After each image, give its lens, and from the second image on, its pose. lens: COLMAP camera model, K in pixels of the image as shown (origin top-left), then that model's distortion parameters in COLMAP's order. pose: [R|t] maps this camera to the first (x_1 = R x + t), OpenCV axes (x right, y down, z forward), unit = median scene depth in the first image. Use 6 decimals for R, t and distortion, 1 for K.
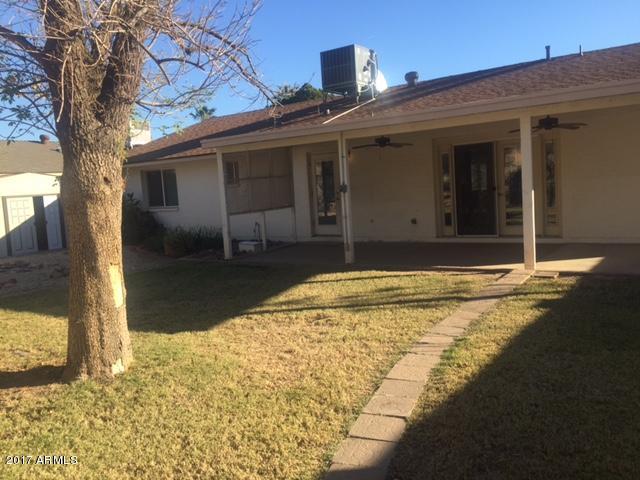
lens RADIAL K [[551.9, 0, 319.4], [0, 551.9, 242.1], [0, 0, 1]] dist [0.068874, -0.093878]
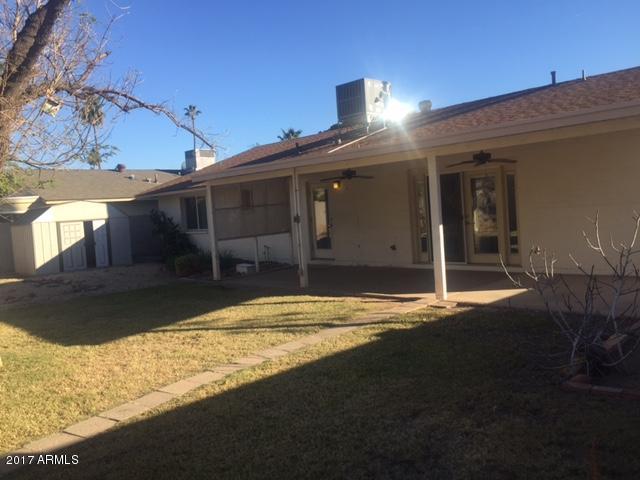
lens RADIAL K [[551.9, 0, 325.1], [0, 551.9, 237.8], [0, 0, 1]] dist [0.068874, -0.093878]
pose [[0.982304, 0.008071, -0.187120, 0.201810], [-0.014595, 0.999332, -0.033512, -0.015819], [0.186725, 0.035650, 0.981765, -0.042739]]
